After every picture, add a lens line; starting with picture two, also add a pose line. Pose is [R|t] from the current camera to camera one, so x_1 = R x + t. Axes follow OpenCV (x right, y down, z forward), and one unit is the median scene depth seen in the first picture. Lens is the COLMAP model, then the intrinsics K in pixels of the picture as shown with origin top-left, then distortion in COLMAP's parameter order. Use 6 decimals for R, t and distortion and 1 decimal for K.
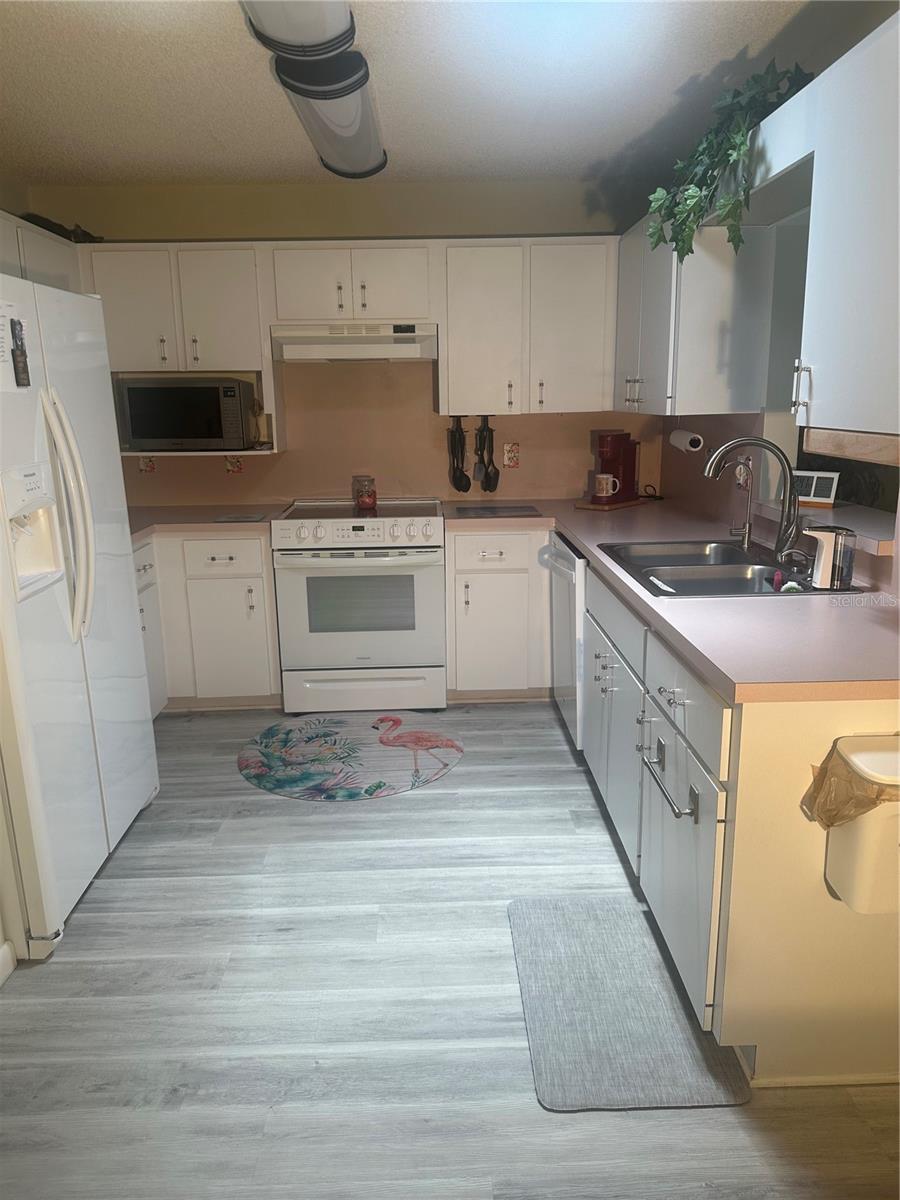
lens RADIAL K [[839.9, 0, 450.0], [0, 839.9, 600.0], [0, 0, 1]] dist [0.095449, -0.143134]
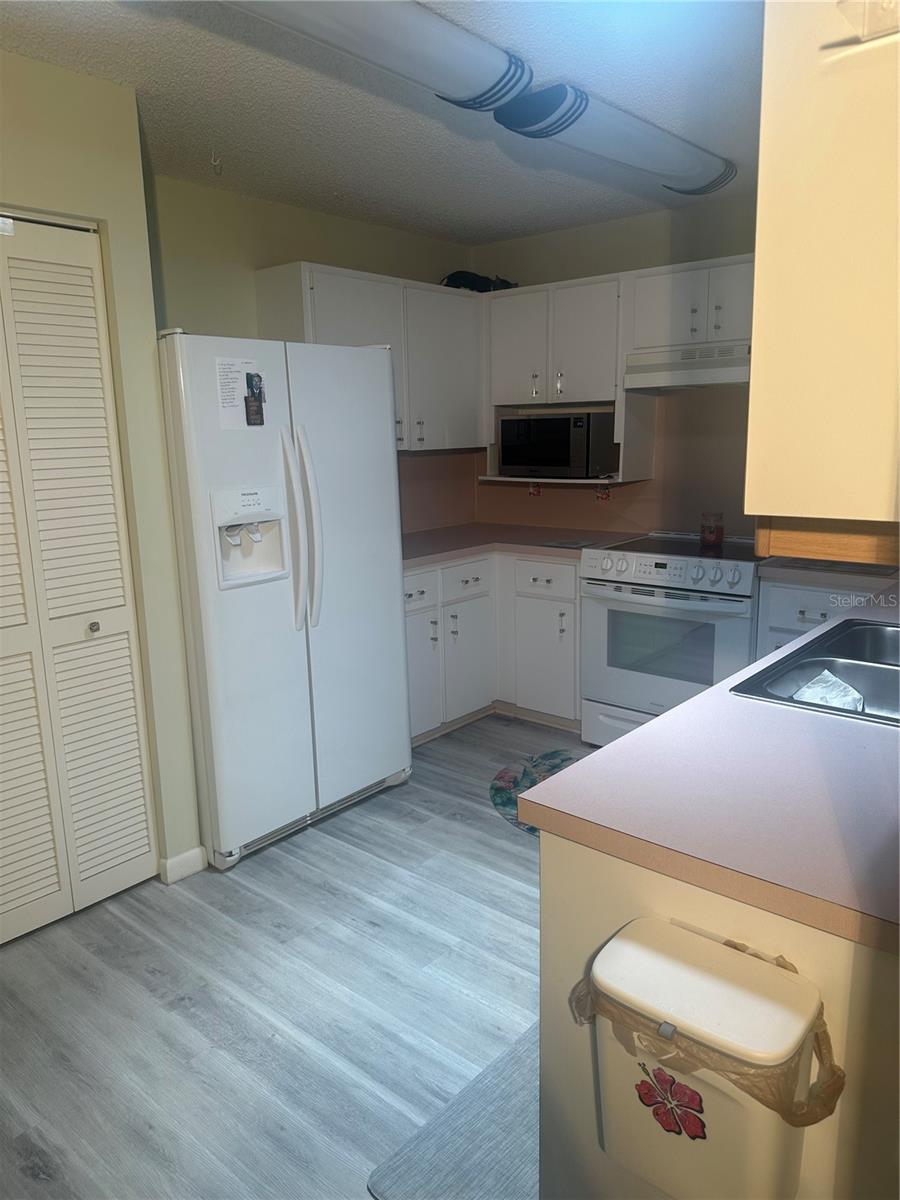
lens RADIAL K [[849.3, 0, 470.2], [0, 849.3, 602.6], [0, 0, 1]] dist [0.054162, -0.084645]
pose [[0.745696, 0.140384, -0.651329, 0.423864], [-0.151002, 0.987723, 0.040008, -0.060091], [0.648950, 0.068518, 0.757740, 0.176651]]
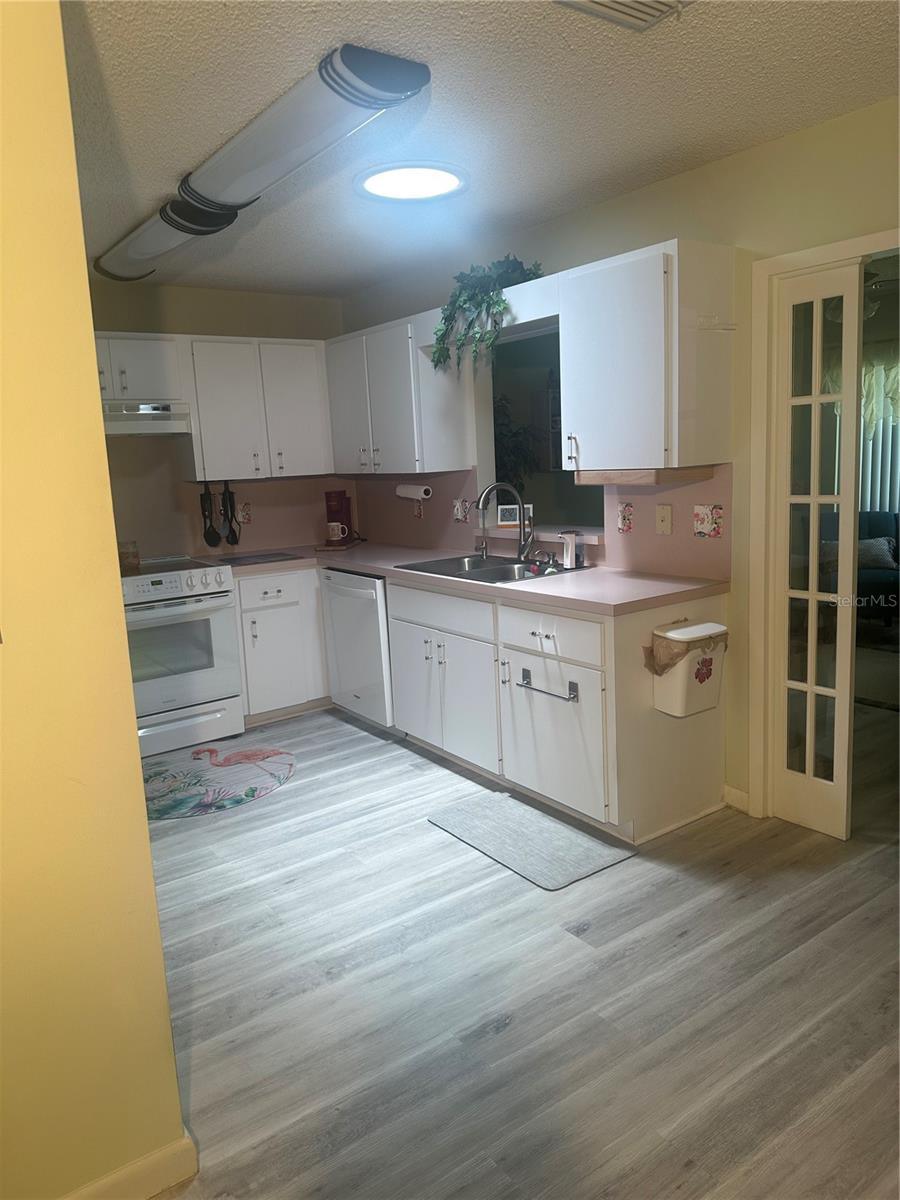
lens RADIAL K [[839.9, 0, 450.0], [0, 839.9, 600.0], [0, 0, 1]] dist [0.095449, -0.143134]
pose [[0.821378, -0.120106, 0.557596, -0.499517], [0.168471, 0.985049, -0.035990, 0.050916], [-0.544937, 0.123500, 0.829332, -0.160611]]
